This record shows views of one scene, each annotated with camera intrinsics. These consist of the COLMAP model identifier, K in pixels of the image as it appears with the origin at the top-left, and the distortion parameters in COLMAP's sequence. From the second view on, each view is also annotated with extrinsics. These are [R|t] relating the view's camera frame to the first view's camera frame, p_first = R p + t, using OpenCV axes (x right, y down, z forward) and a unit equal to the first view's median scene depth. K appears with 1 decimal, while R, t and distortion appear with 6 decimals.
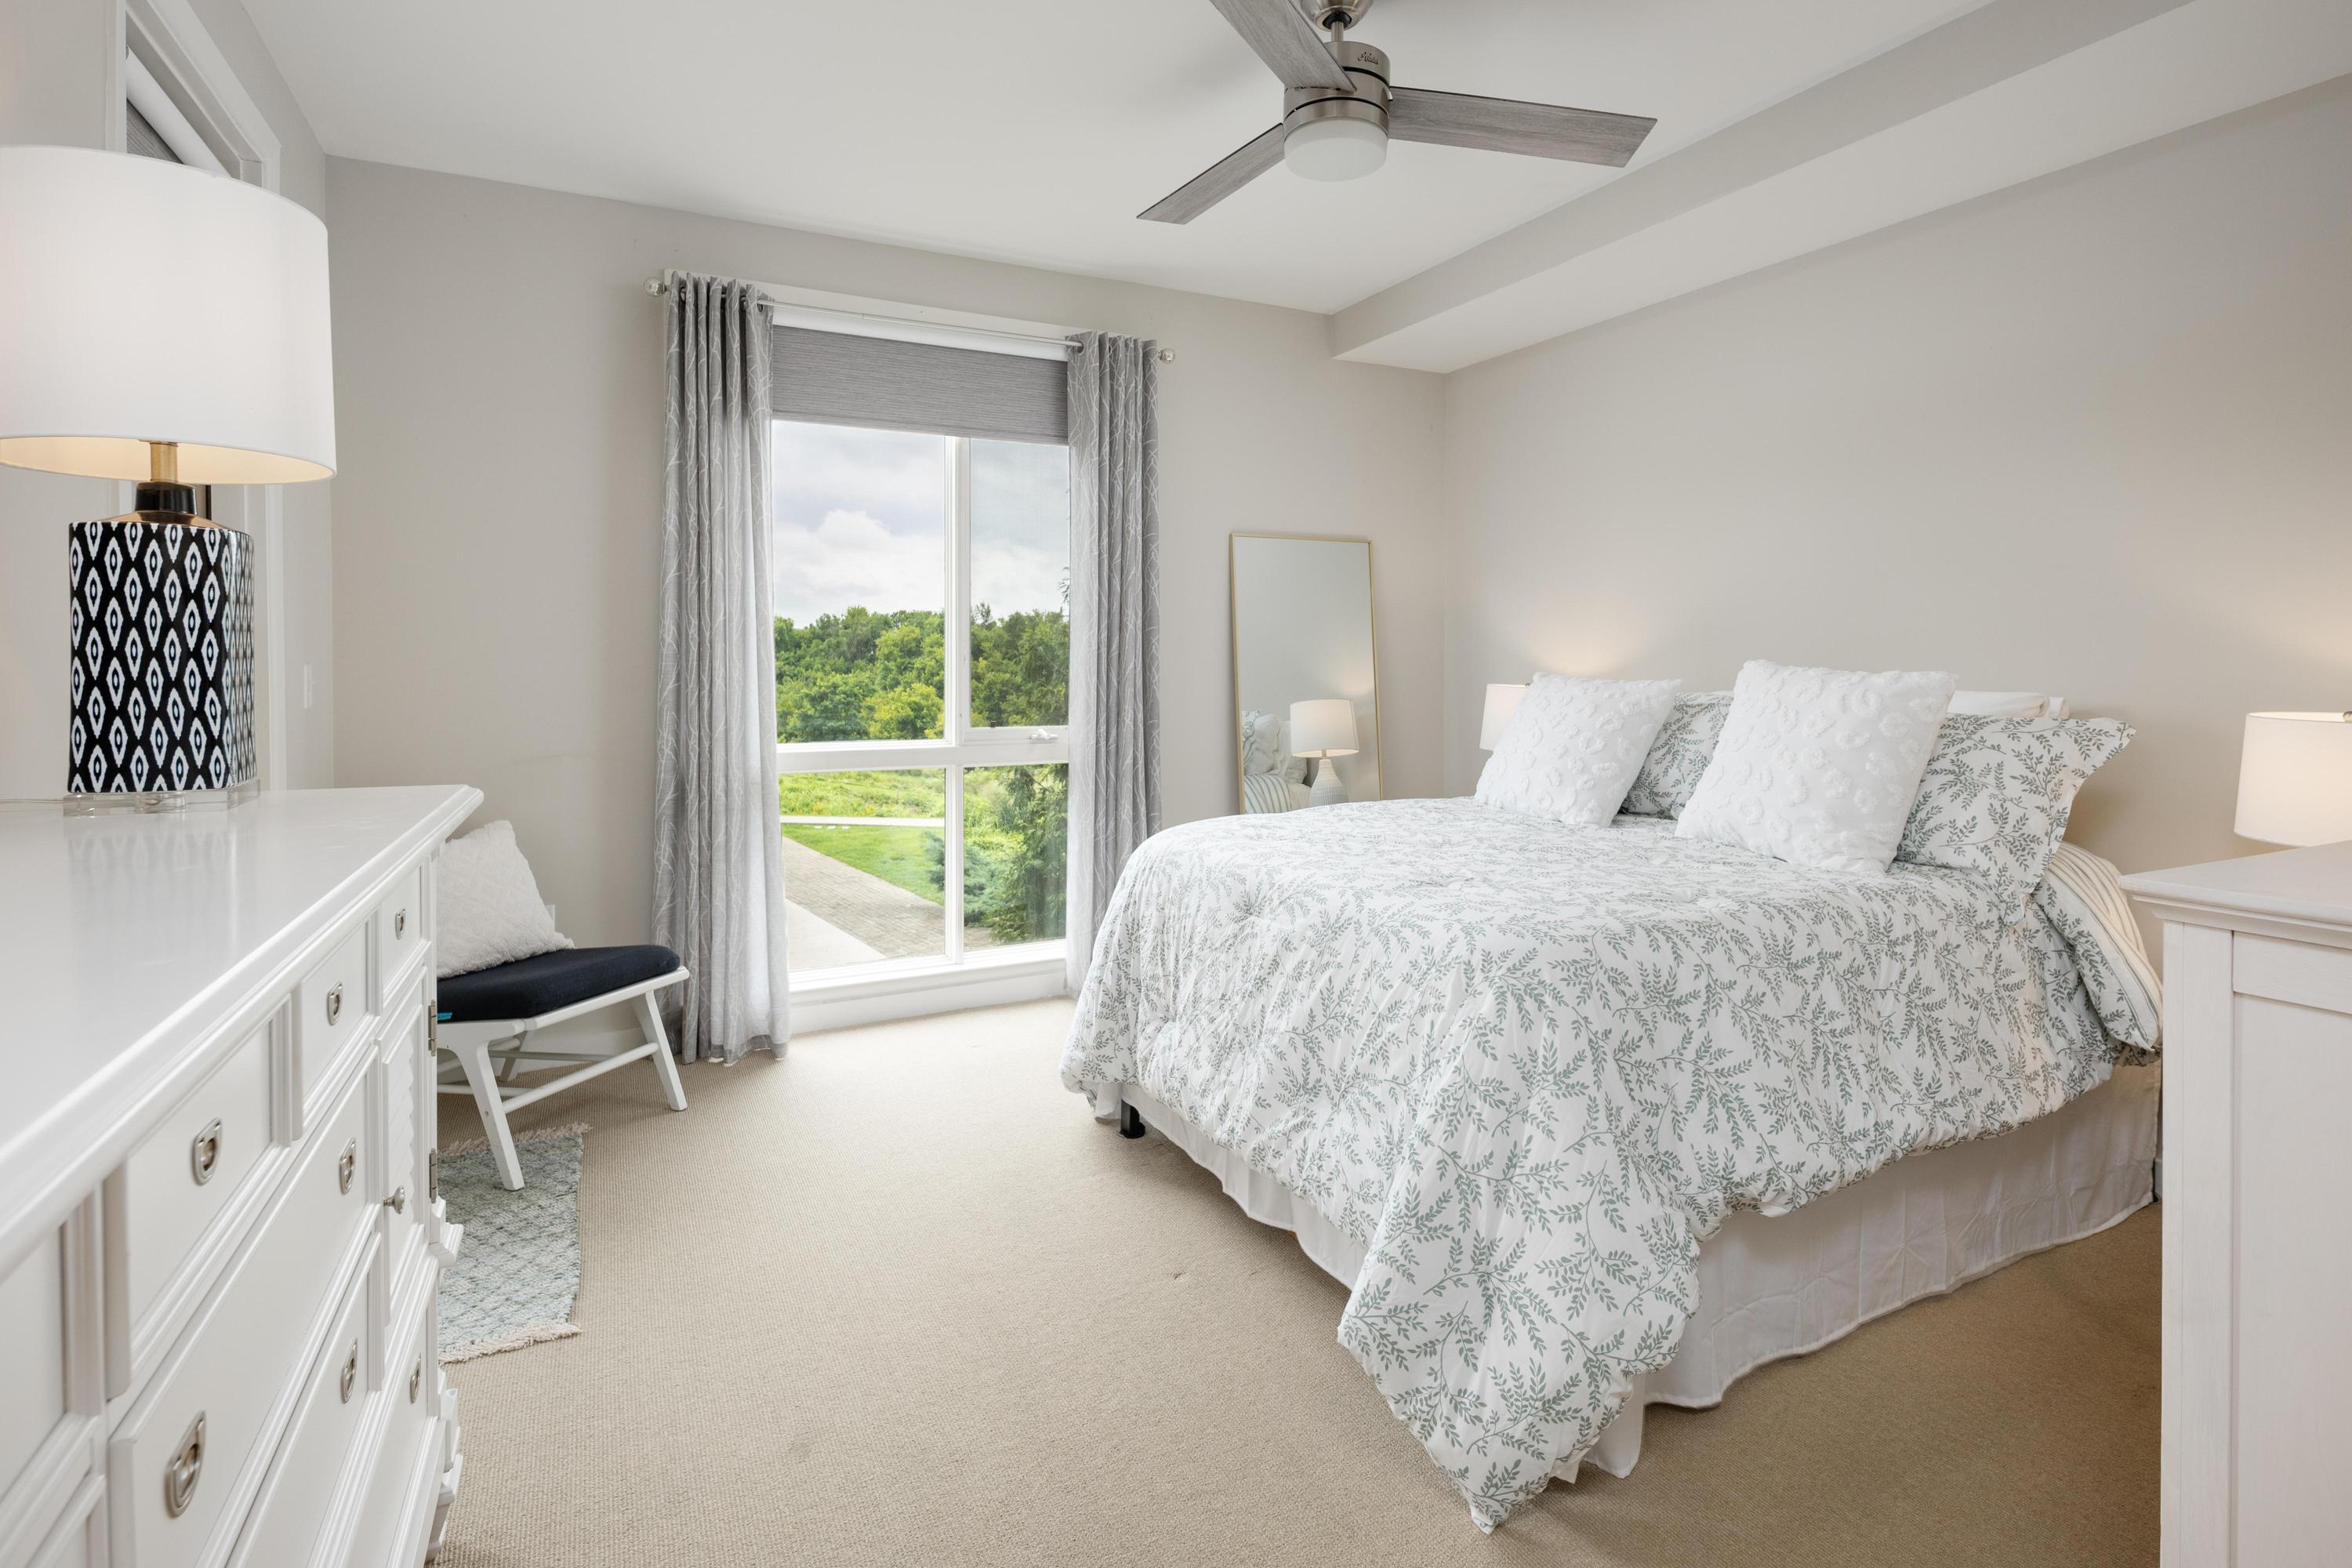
lens RADIAL K [[1184.2, 0, 1203.8], [0, 1184.2, 682.2], [0, 0, 1]] dist [0.008190, -0.001290]
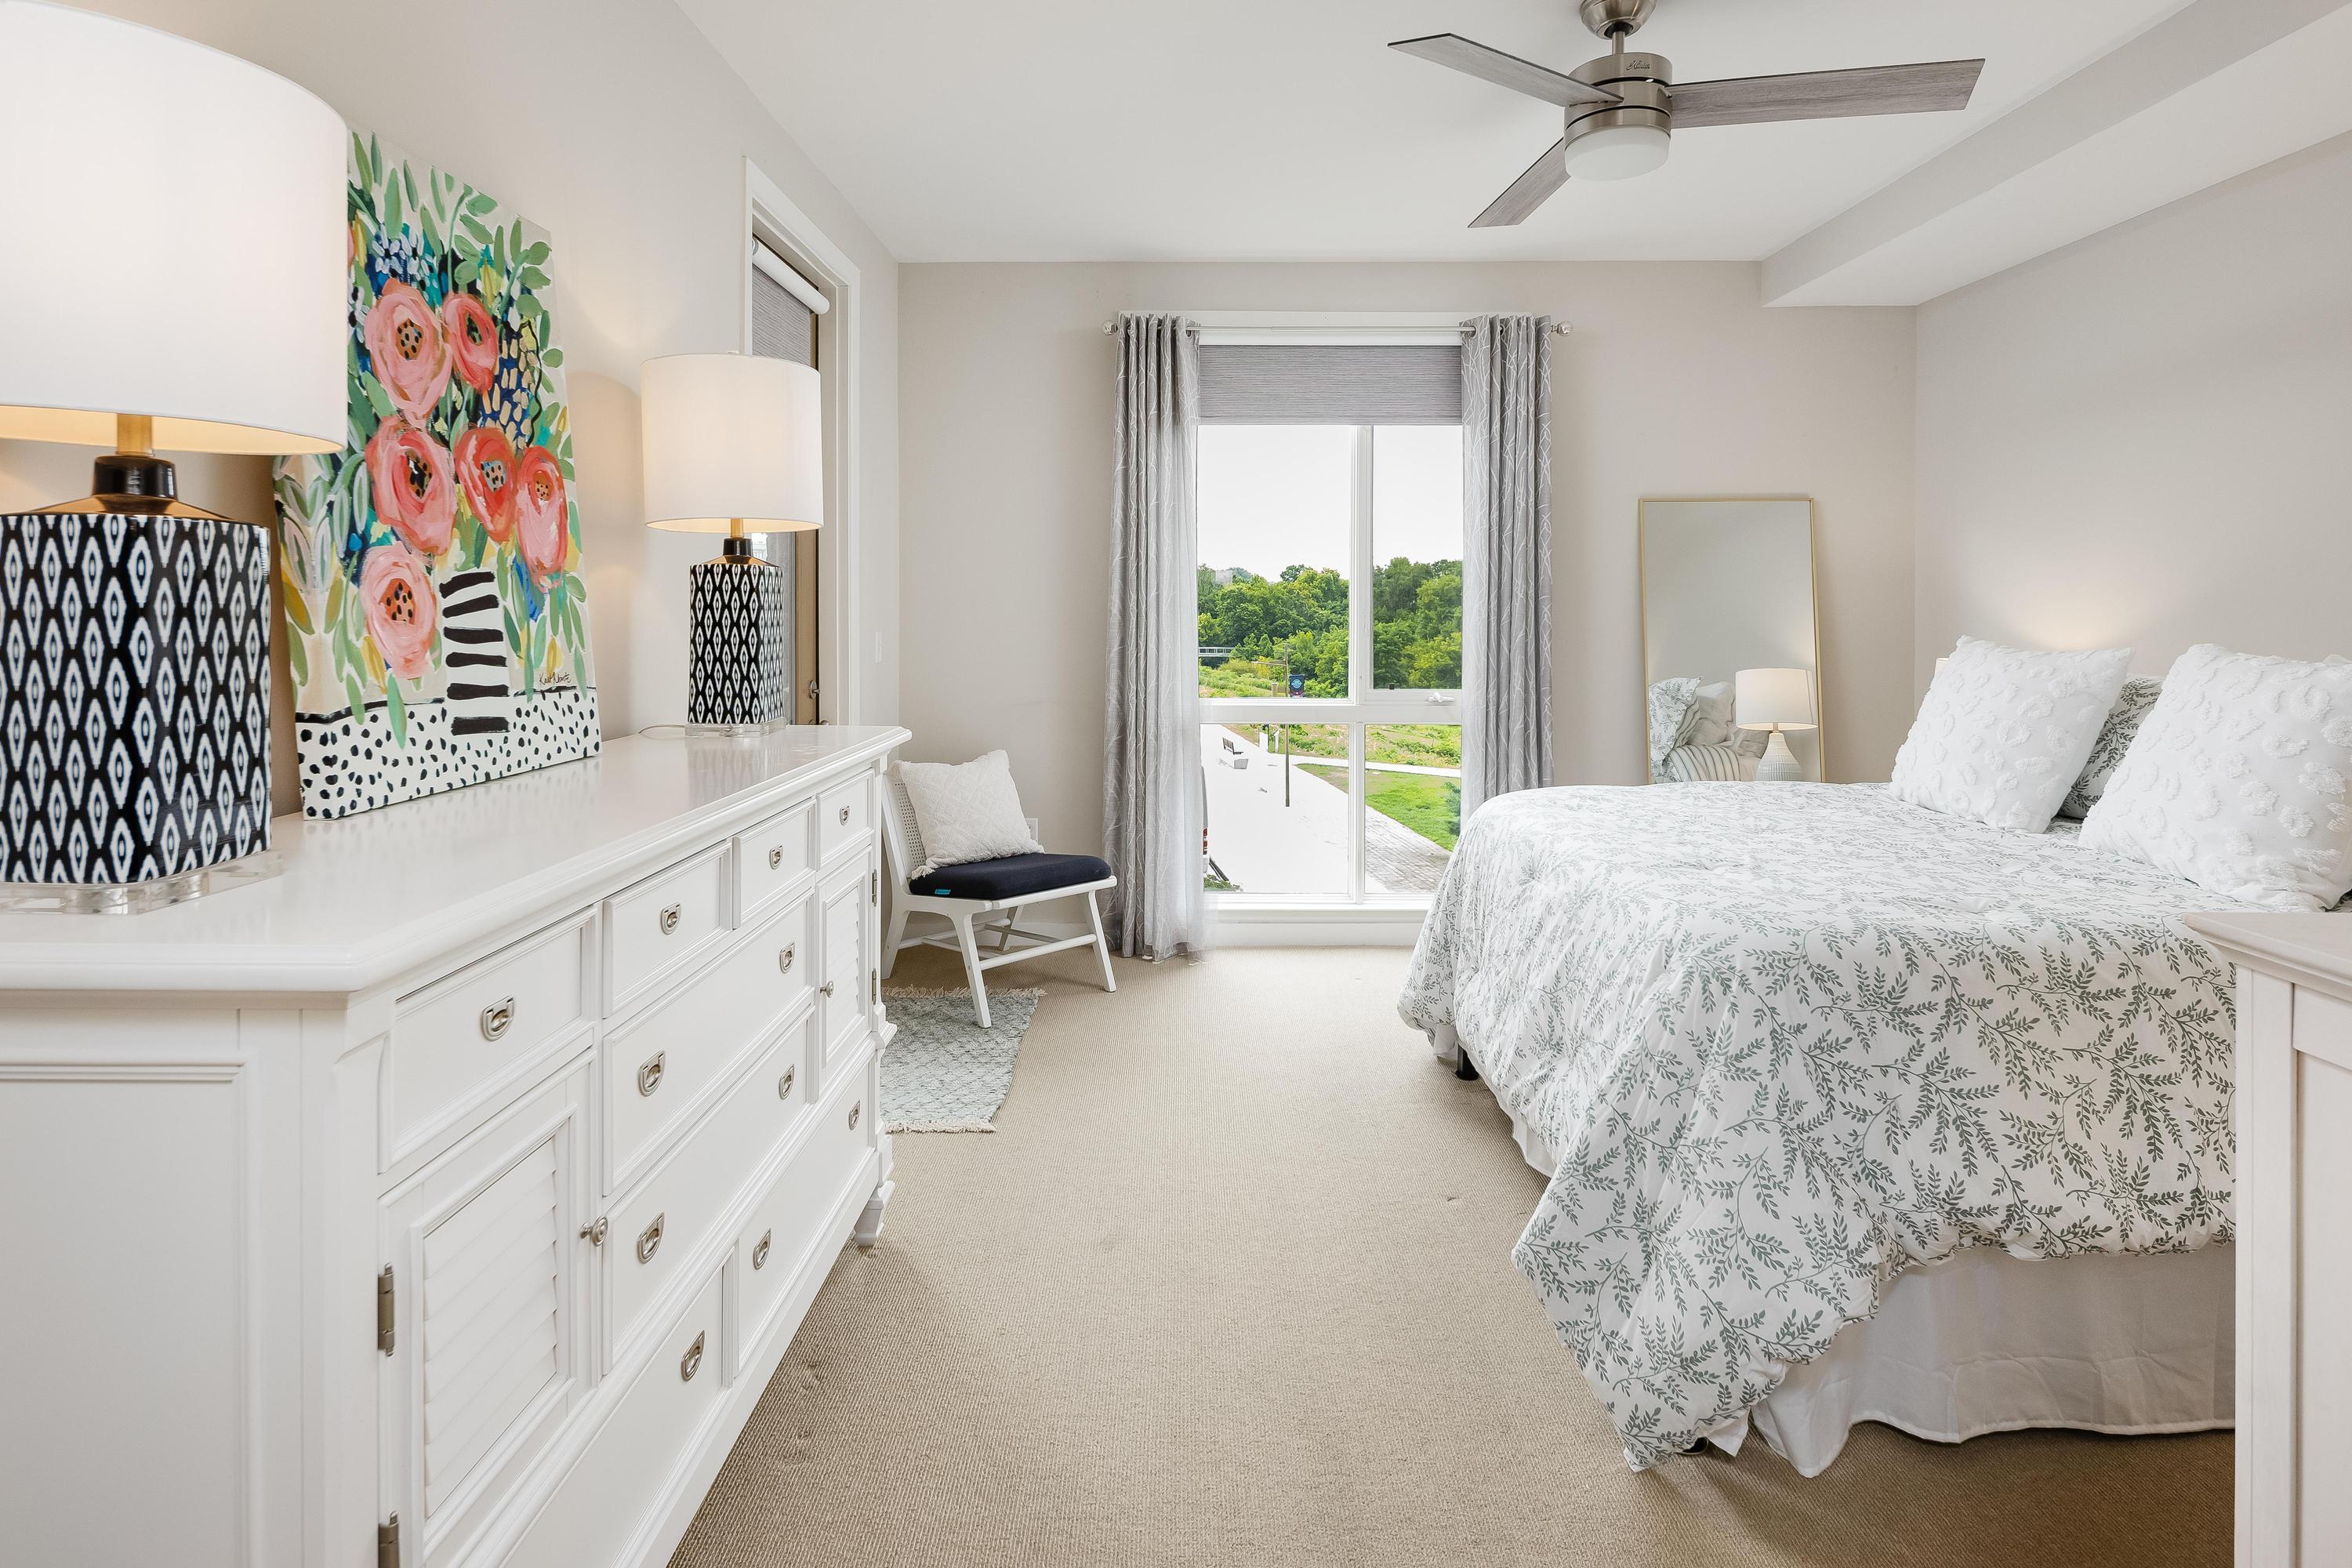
lens RADIAL K [[1184.2, 0, 1157.2], [0, 1184.2, 619.6], [0, 0, 1]] dist [0.008190, -0.001290]
pose [[0.884295, 0.004482, -0.466908, 0.245096], [-0.009065, 0.999930, -0.007570, -0.027146], [0.466842, 0.010926, 0.884274, -0.108667]]
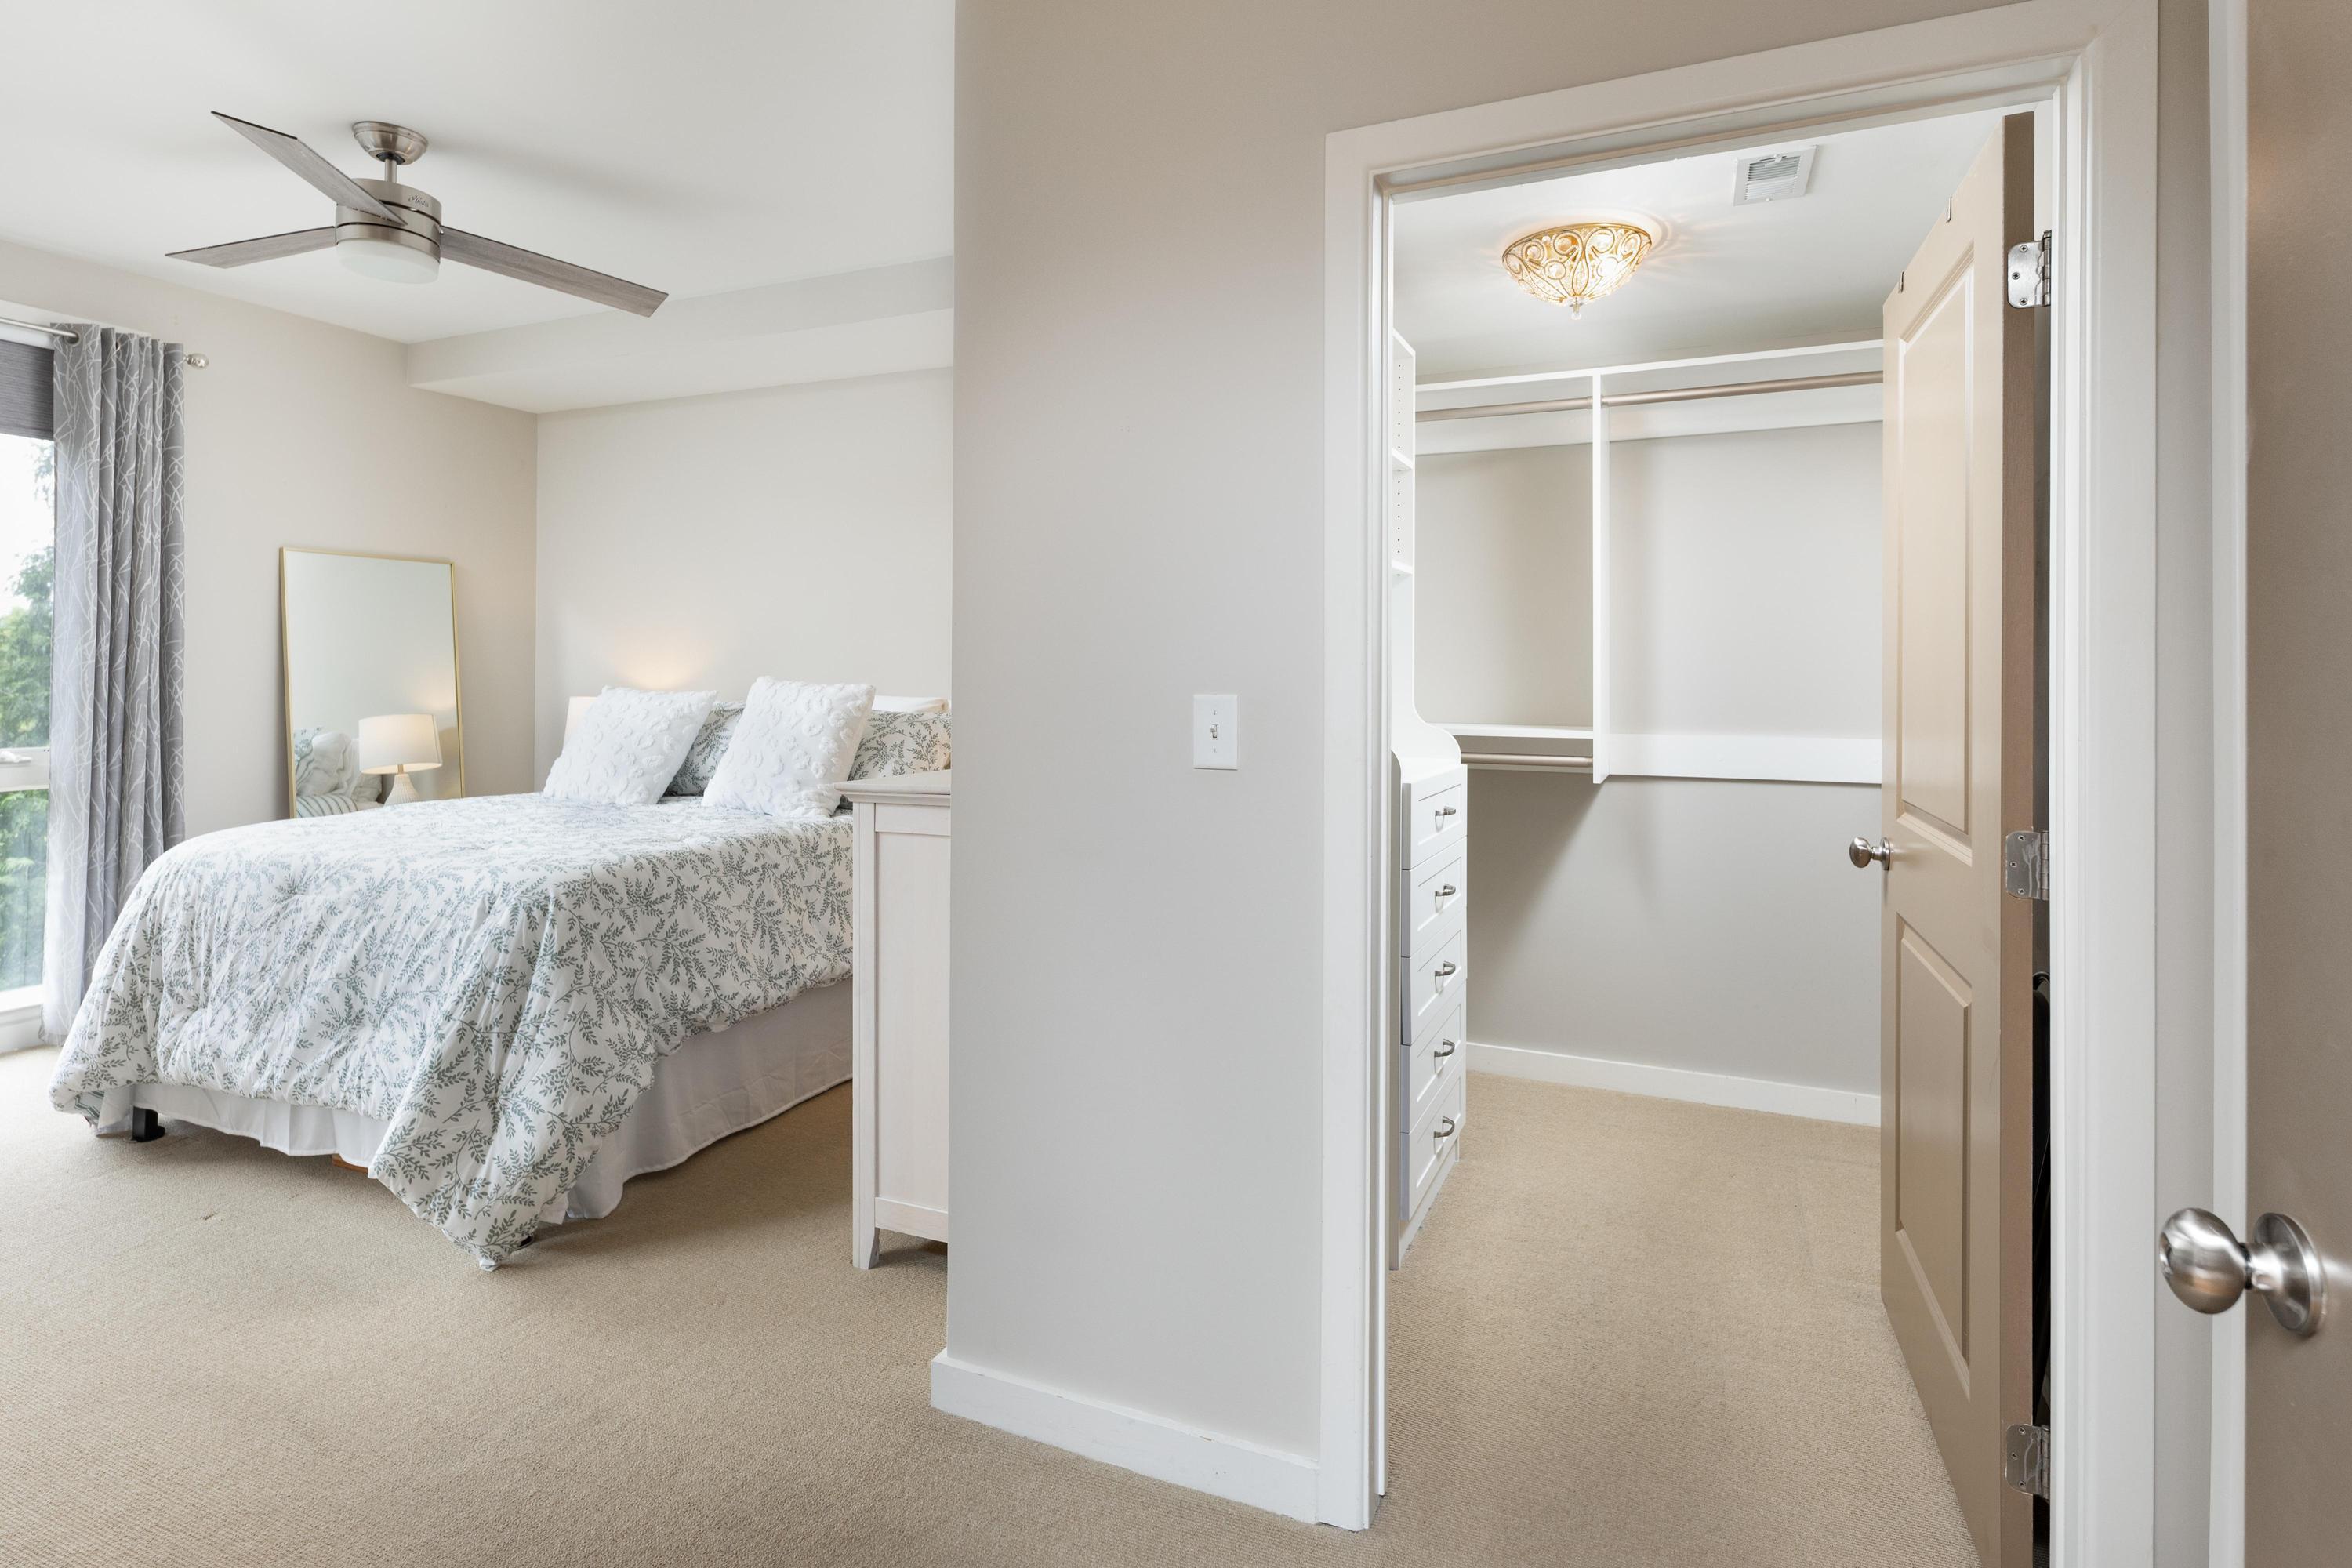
lens RADIAL K [[1184.2, 0, 1231.8], [0, 1184.2, 667.1], [0, 0, 1]] dist [0.008190, -0.001290]
pose [[0.769298, 0.008001, 0.638840, -0.001076], [0.009199, 0.999679, -0.023599, 0.010467], [-0.638824, 0.024031, 0.768977, -0.500867]]
